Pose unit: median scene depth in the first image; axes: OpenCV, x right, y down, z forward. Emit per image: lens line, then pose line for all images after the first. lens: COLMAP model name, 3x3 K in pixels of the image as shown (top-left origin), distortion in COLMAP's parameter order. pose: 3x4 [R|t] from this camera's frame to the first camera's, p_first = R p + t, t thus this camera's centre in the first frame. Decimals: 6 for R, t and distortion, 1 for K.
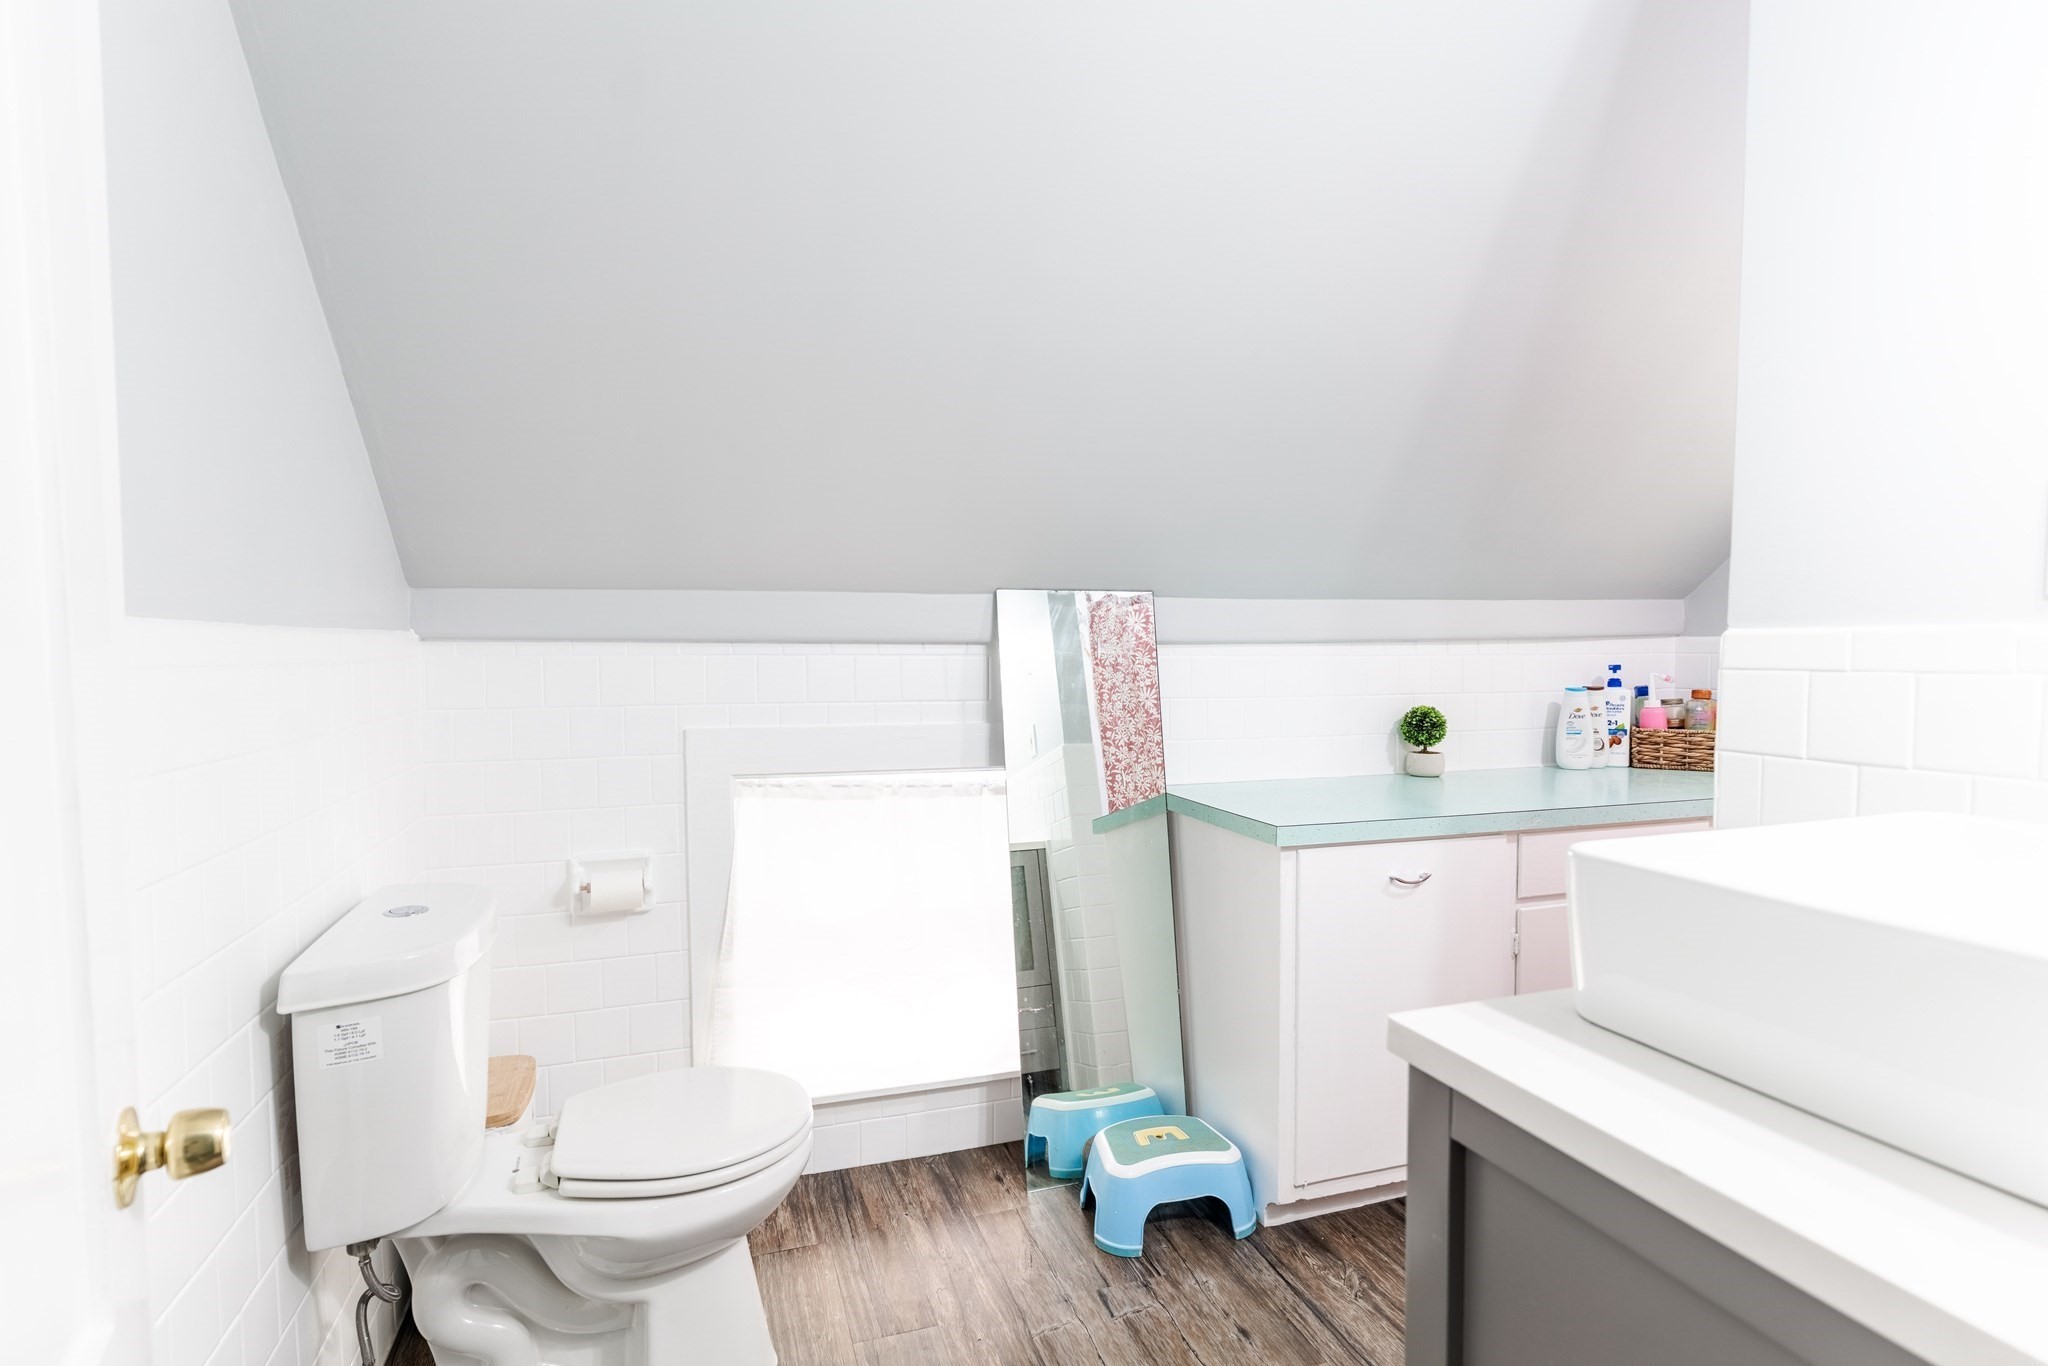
lens RADIAL K [[1019.8, 0, 1020.1], [0, 1019.8, 640.0], [0, 0, 1]] dist [0.000540, 0.000152]
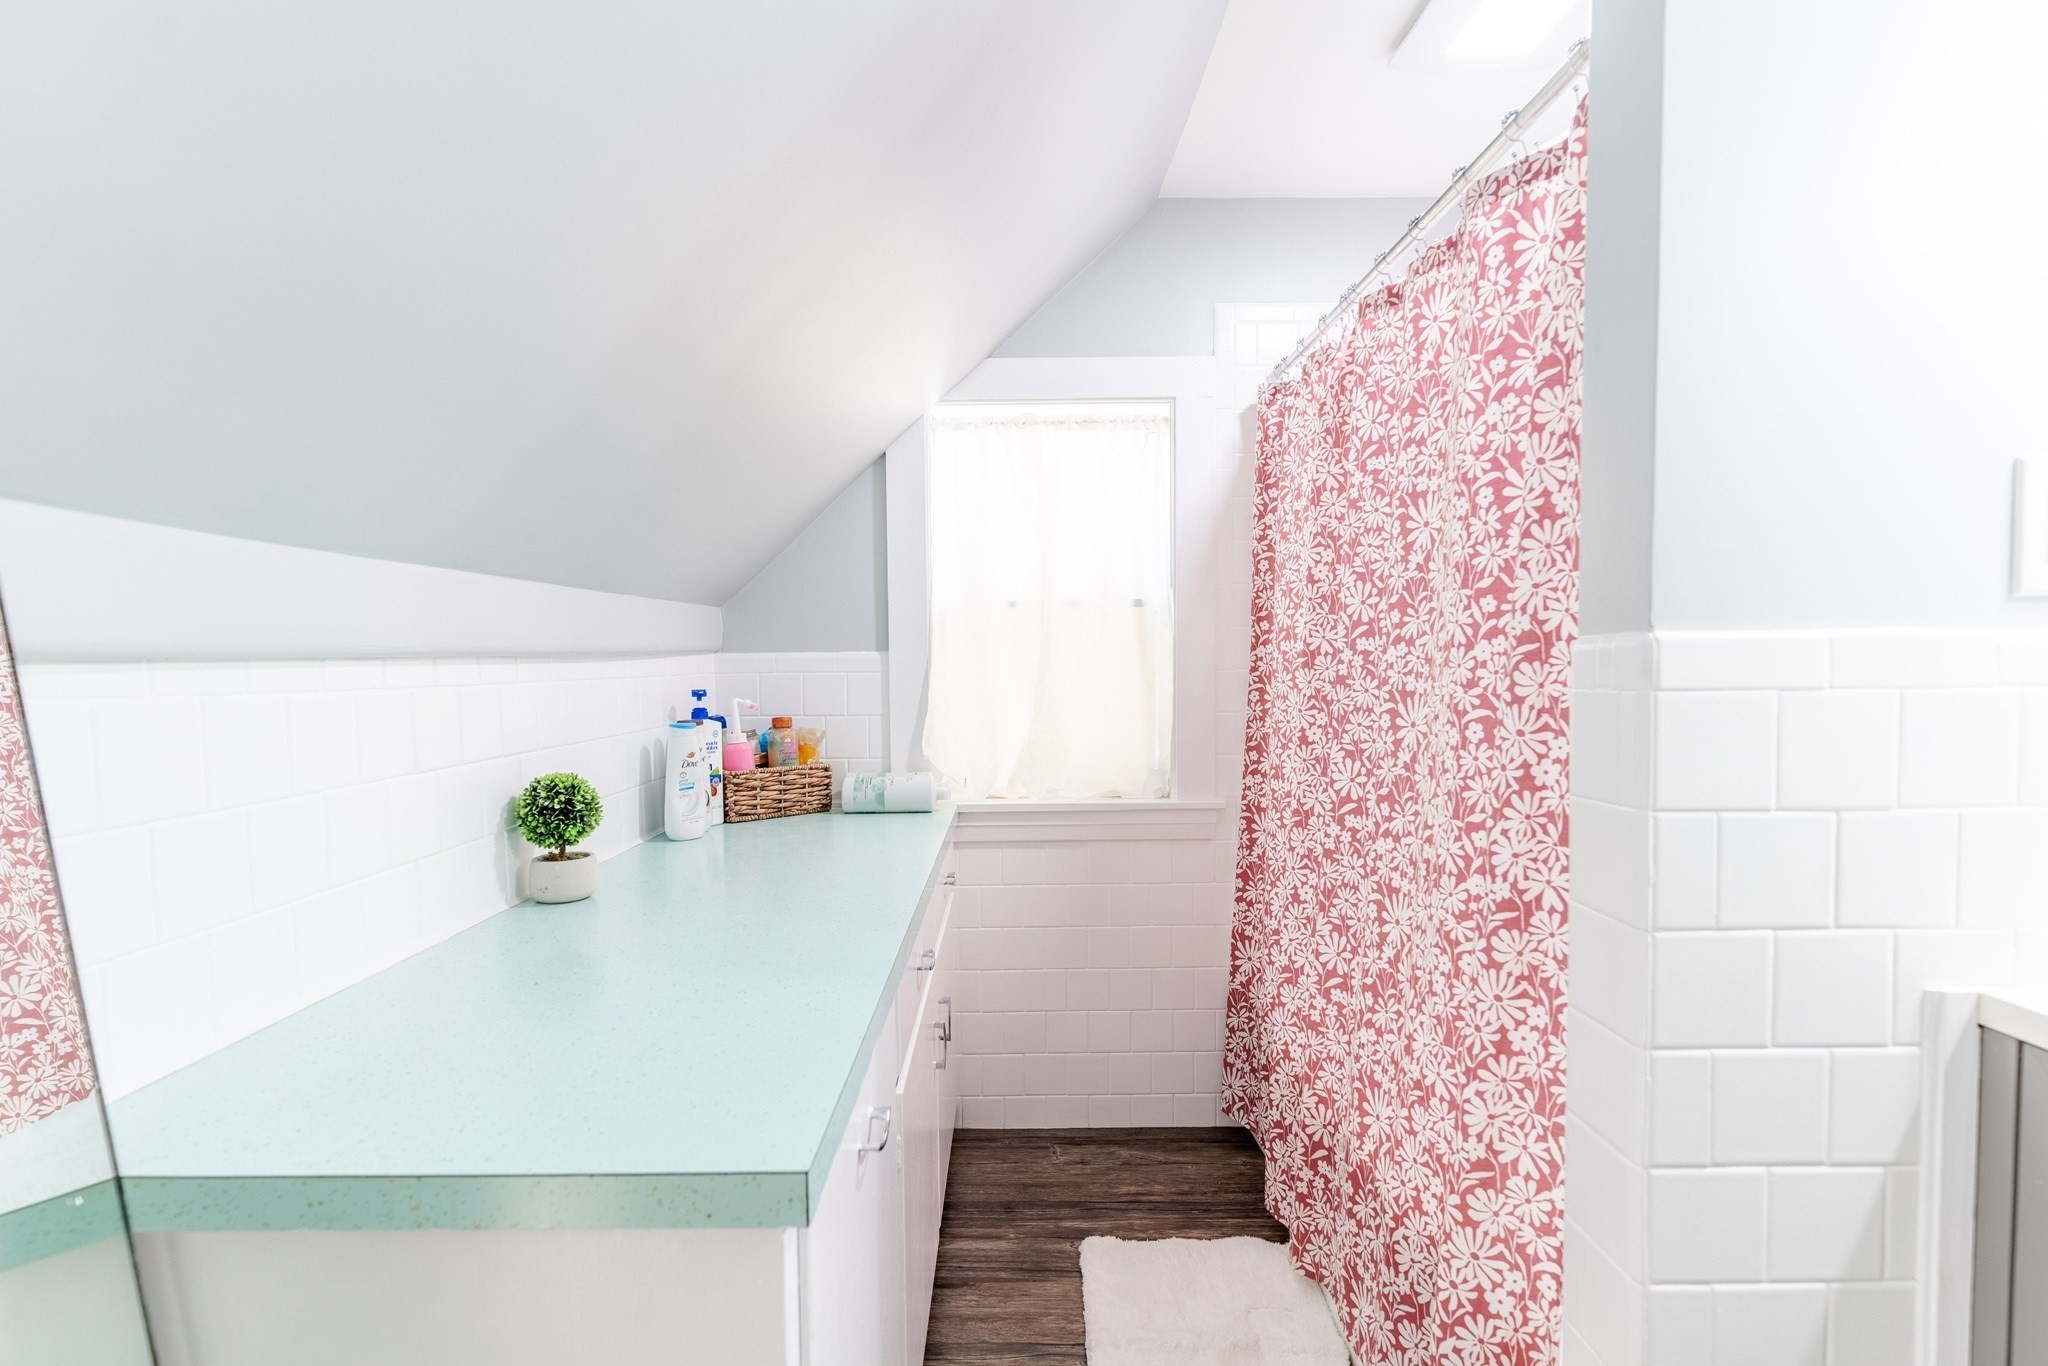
lens RADIAL K [[996.6, 0, 1024.0], [0, 996.6, 683.0], [0, 0, 1]] dist [0.000969, 0.000140]
pose [[0.322782, -0.022331, 0.946210, -0.031822], [0.002739, 0.999739, 0.022660, 0.003702], [-0.946469, -0.004722, 0.322759, 0.557480]]
